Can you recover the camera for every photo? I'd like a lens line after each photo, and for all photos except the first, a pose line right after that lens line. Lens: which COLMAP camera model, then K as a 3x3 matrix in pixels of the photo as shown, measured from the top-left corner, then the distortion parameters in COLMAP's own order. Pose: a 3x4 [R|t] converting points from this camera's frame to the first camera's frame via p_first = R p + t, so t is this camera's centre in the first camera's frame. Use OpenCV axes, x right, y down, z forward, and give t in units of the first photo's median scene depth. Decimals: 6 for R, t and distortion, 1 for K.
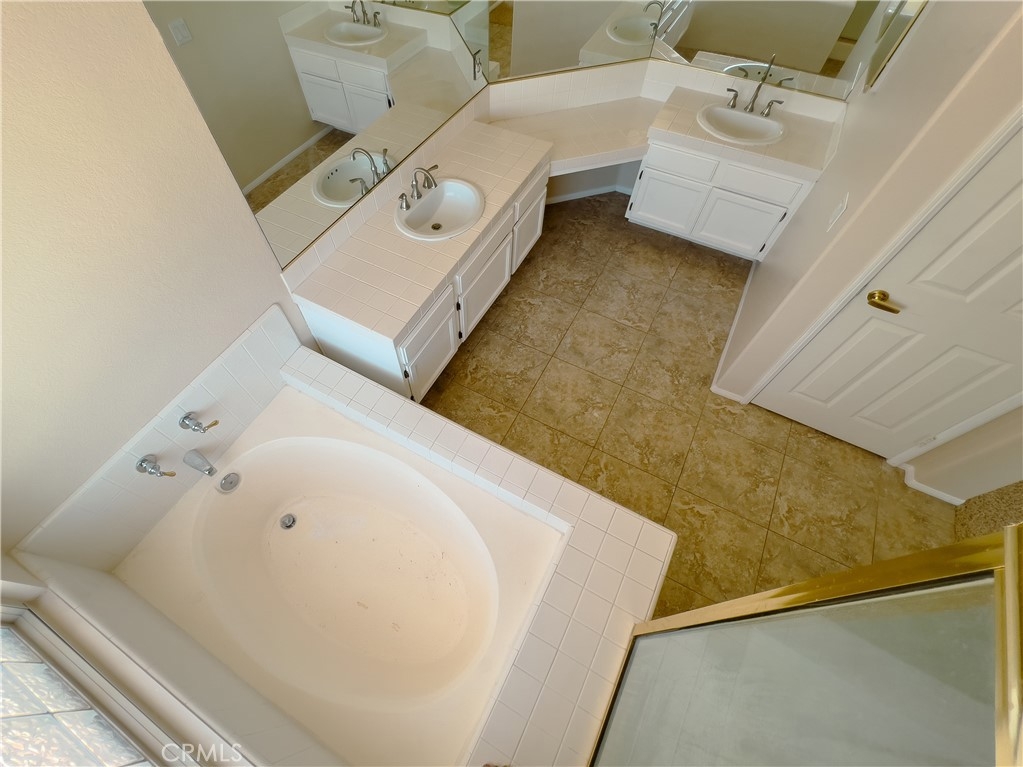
lens RADIAL K [[447.1, 0, 478.5], [0, 447.1, 391.3], [0, 0, 1]] dist [-0.002490, -0.000350]
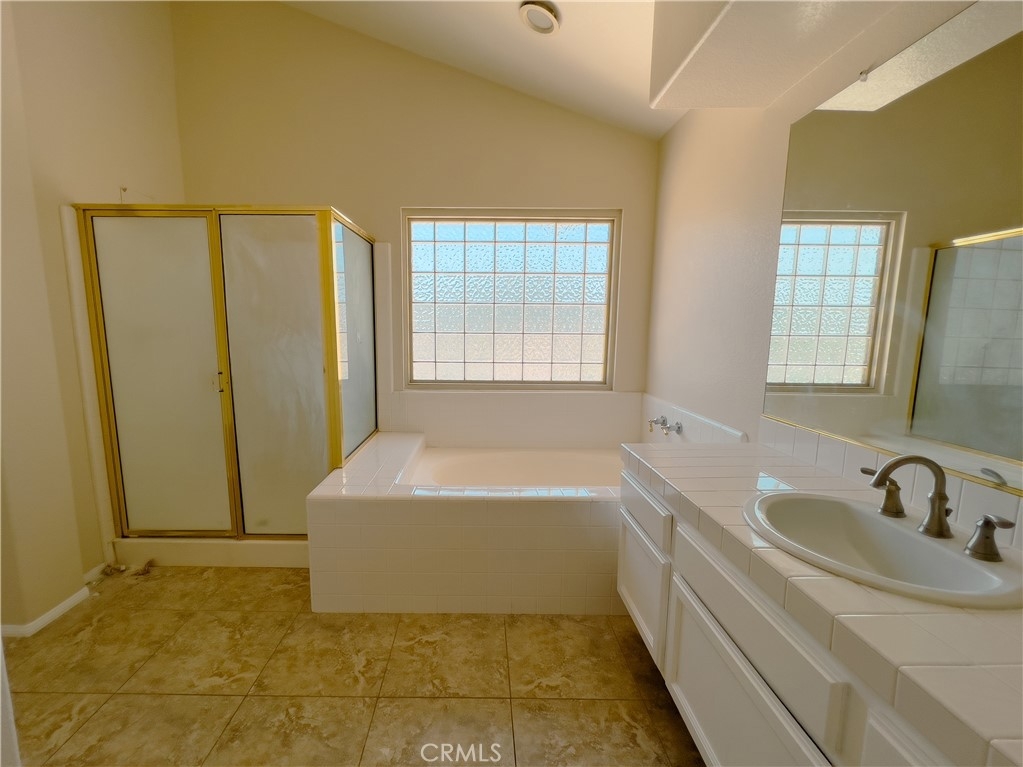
lens RADIAL K [[445.4, 0, 477.0], [0, 445.4, 388.5], [0, 0, 1]] dist [0.000926, 0.000415]
pose [[-0.875224, 0.077056, -0.477540, 0.383325], [-0.407192, 0.415532, 0.813343, -0.591085], [0.261106, 0.906309, -0.332307, 0.809594]]
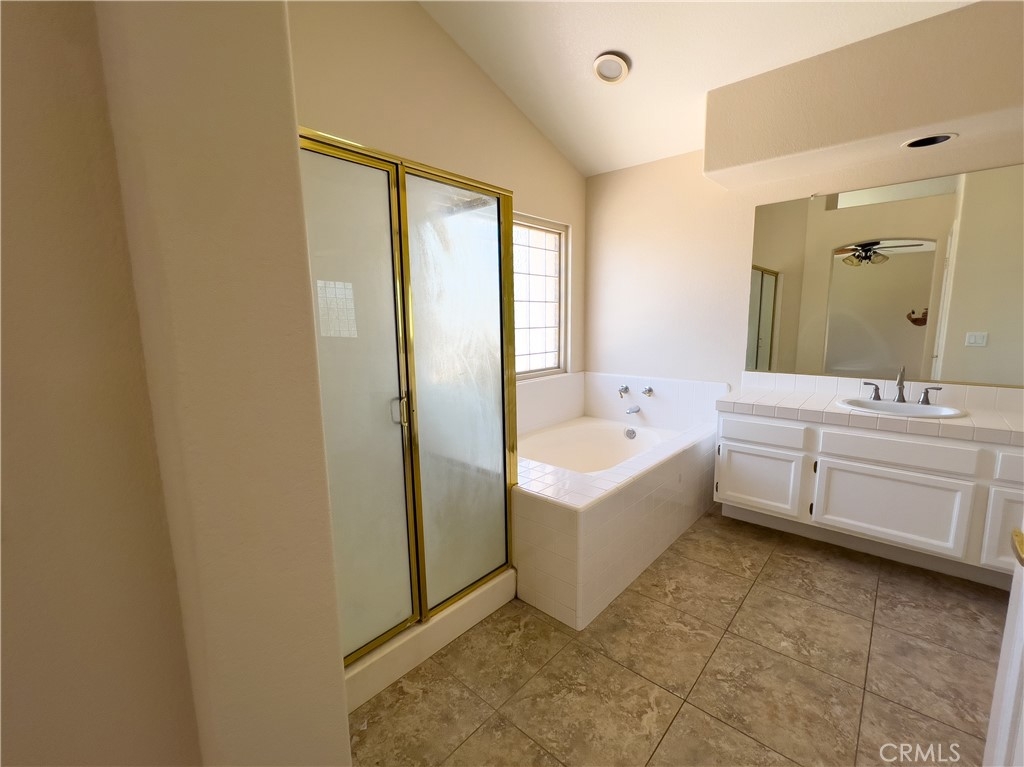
lens RADIAL K [[444.6, 0, 512.0], [0, 444.6, 383.5], [0, 0, 1]] dist [-0.000551, 0.000017]
pose [[-0.214487, 0.161046, -0.963358, 0.950355], [-0.822854, 0.501590, 0.267056, 0.012378], [0.526220, 0.849983, 0.024933, 0.410058]]
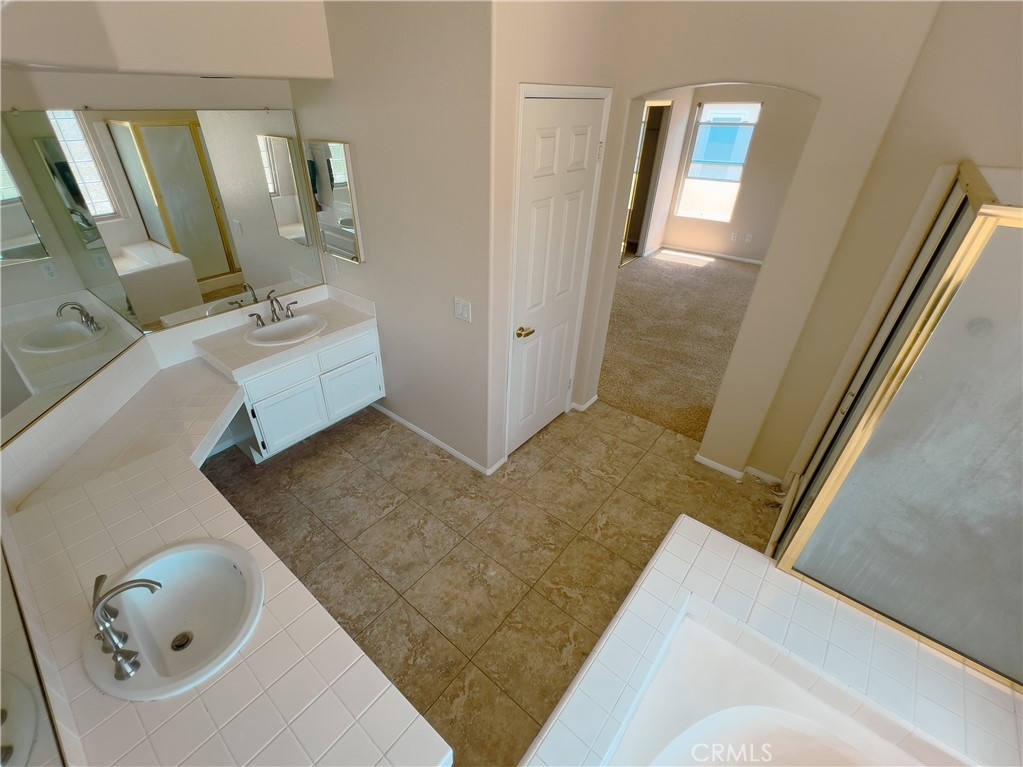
lens RADIAL K [[447.1, 0, 478.5], [0, 447.1, 391.3], [0, 0, 1]] dist [-0.002490, -0.000350]
pose [[0.205417, -0.517046, 0.830943, -0.294399], [0.832004, 0.539343, 0.129921, -0.281712], [-0.515339, 0.664660, 0.540975, 0.287279]]
